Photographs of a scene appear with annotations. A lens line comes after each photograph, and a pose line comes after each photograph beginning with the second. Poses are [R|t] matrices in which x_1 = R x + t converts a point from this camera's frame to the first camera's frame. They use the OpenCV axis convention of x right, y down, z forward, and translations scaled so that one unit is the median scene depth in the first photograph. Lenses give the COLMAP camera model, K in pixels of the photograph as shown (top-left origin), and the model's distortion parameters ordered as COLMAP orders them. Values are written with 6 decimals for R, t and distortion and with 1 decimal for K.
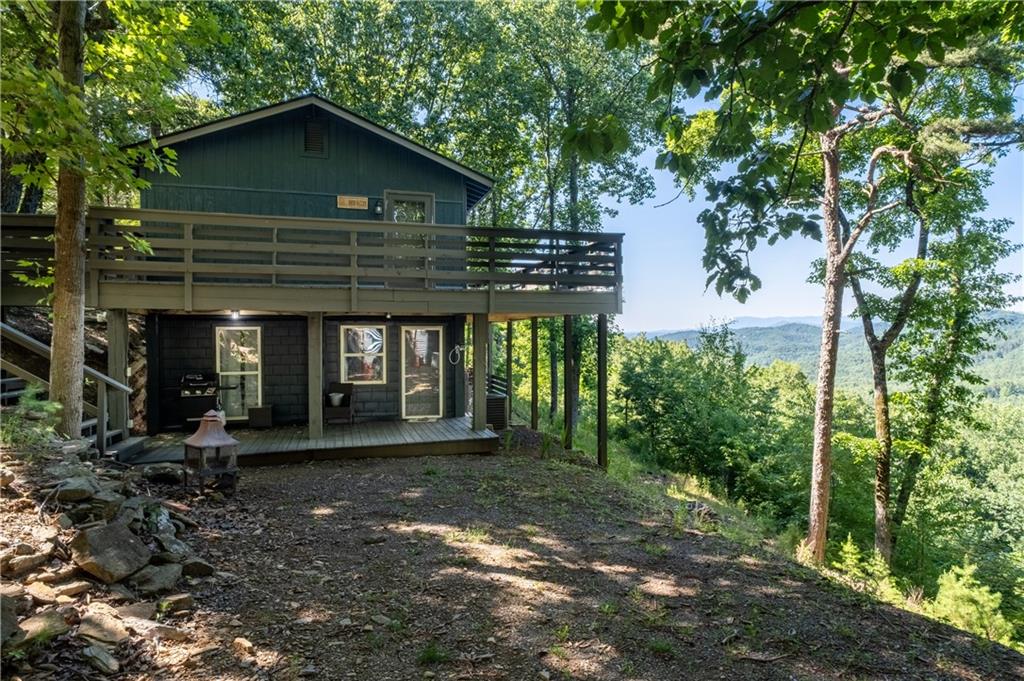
lens RADIAL K [[590.3, 0, 512.0], [0, 590.3, 340.5], [0, 0, 1]] dist [-0.001426, -0.000306]
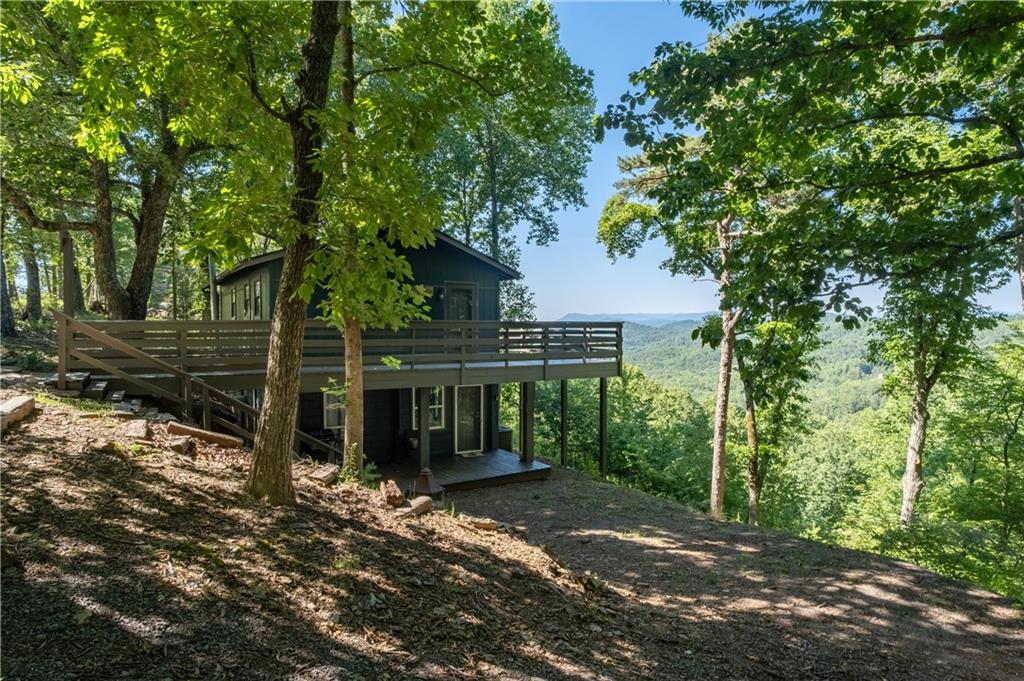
lens RADIAL K [[590.3, 0, 512.0], [0, 590.3, 340.5], [0, 0, 1]] dist [-0.001426, -0.000306]
pose [[0.965198, -0.005079, 0.261472, -0.314478], [0.004248, 0.999984, 0.003741, -0.096500], [-0.261486, -0.002500, 0.965204, -0.232779]]
